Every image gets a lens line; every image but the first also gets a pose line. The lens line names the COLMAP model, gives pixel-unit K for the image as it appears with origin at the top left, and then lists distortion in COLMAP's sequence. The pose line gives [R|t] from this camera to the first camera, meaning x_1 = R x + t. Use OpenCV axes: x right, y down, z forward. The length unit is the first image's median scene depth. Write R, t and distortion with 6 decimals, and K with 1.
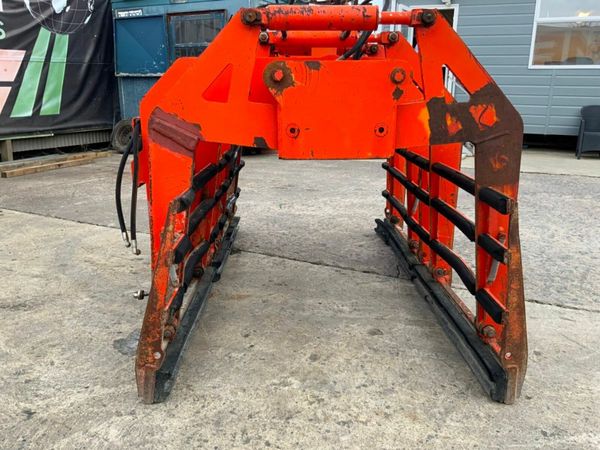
lens RADIAL K [[499.0, 0, 299.1], [0, 499.0, 228.4], [0, 0, 1]] dist [0.070299, -0.135250]
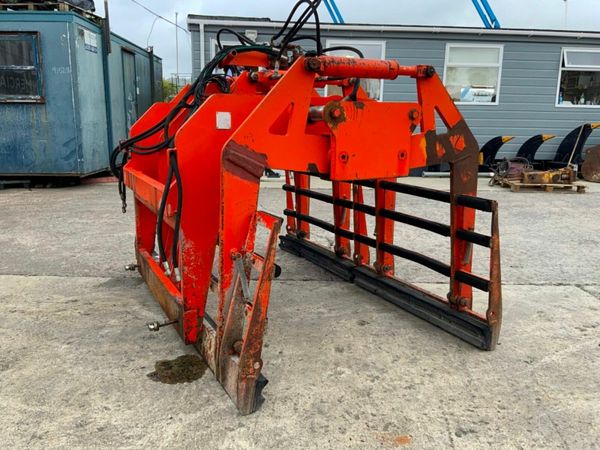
lens RADIAL K [[499.0, 0, 301.4], [0, 499.0, 226.8], [0, 0, 1]] dist [0.070299, -0.135250]
pose [[0.895585, -0.086188, 0.436461, -0.452272], [0.109275, 0.993617, -0.028013, -0.003151], [-0.431261, 0.072783, 0.899287, -0.026423]]
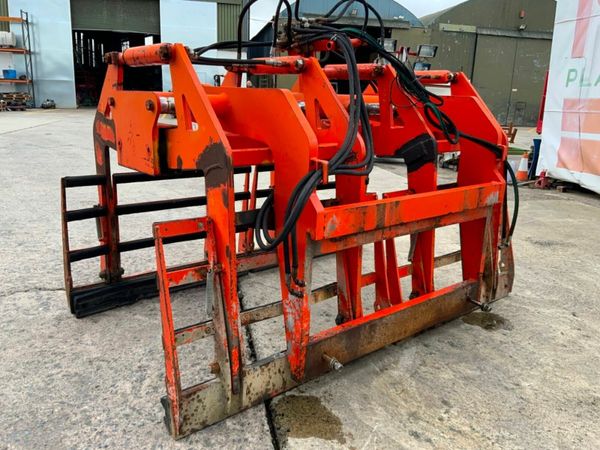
lens RADIAL K [[499.0, 0, 298.5], [0, 499.0, 223.6], [0, 0, 1]] dist [0.070299, -0.135250]
pose [[-0.635929, -0.219943, 0.739743, -0.795463], [0.159088, 0.900583, 0.404527, -0.522178], [-0.755173, 0.374934, -0.537716, 1.754179]]
